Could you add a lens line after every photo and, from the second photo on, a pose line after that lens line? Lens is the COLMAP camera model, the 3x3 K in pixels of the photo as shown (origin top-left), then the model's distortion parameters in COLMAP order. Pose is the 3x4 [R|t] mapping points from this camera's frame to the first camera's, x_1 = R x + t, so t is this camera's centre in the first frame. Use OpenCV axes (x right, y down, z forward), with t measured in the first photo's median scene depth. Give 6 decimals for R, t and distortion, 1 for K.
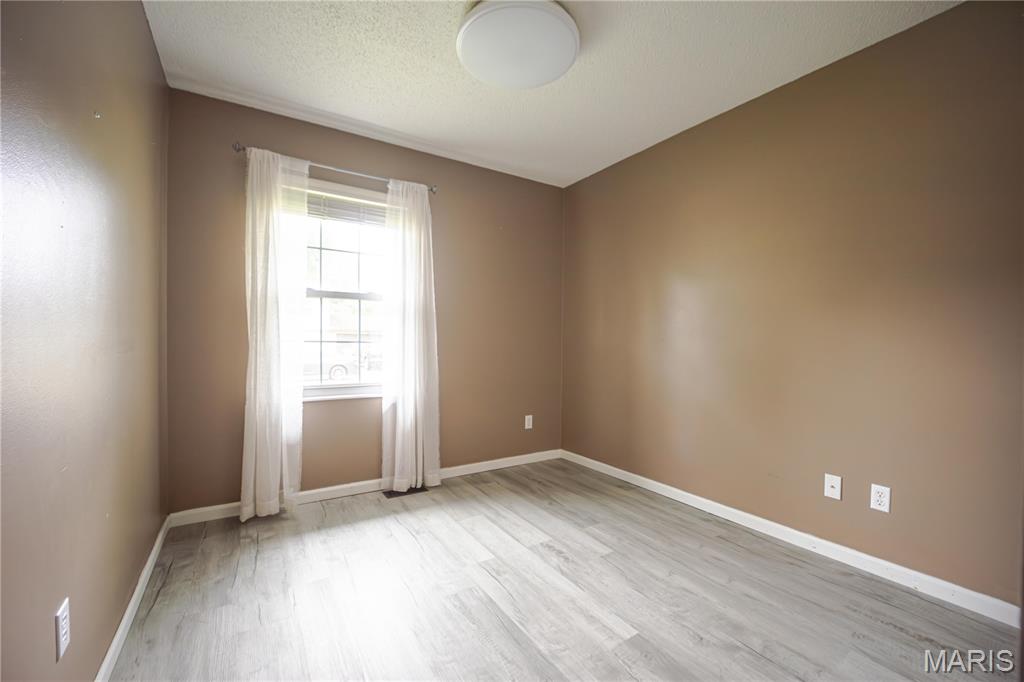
lens RADIAL K [[421.7, 0, 510.1], [0, 421.7, 344.5], [0, 0, 1]] dist [-0.019491, -0.000274]
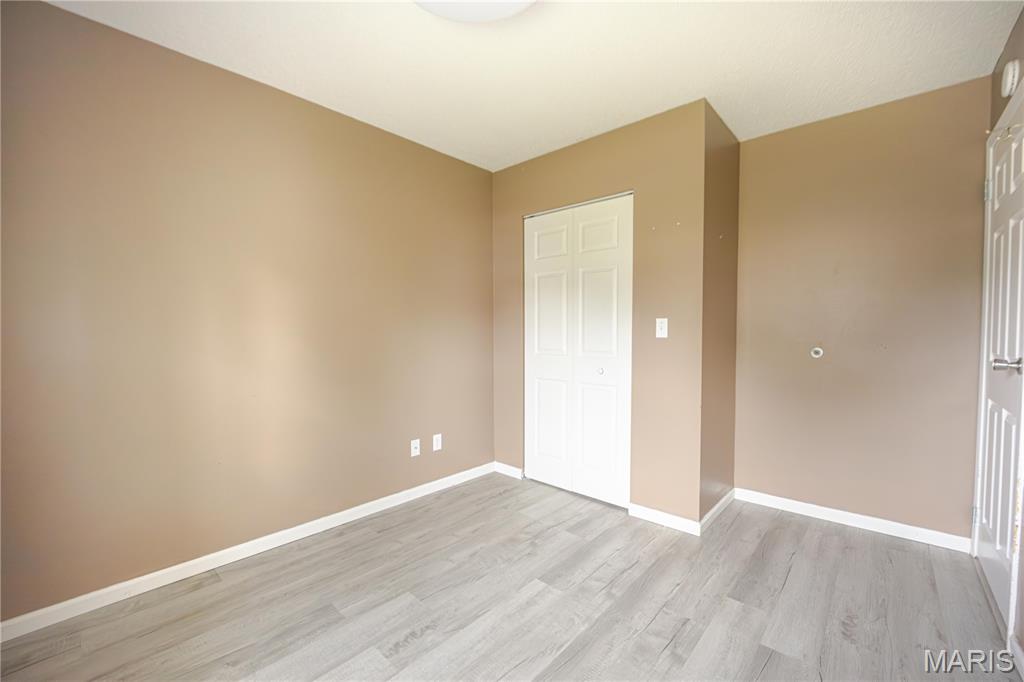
lens RADIAL K [[421.7, 0, 511.5], [0, 421.7, 345.2], [0, 0, 1]] dist [-0.019491, -0.000274]
pose [[-0.269405, -0.044203, 0.962012, -0.656585], [0.013582, 0.998672, 0.049692, -0.070668], [-0.962931, 0.026454, -0.268447, 1.040220]]
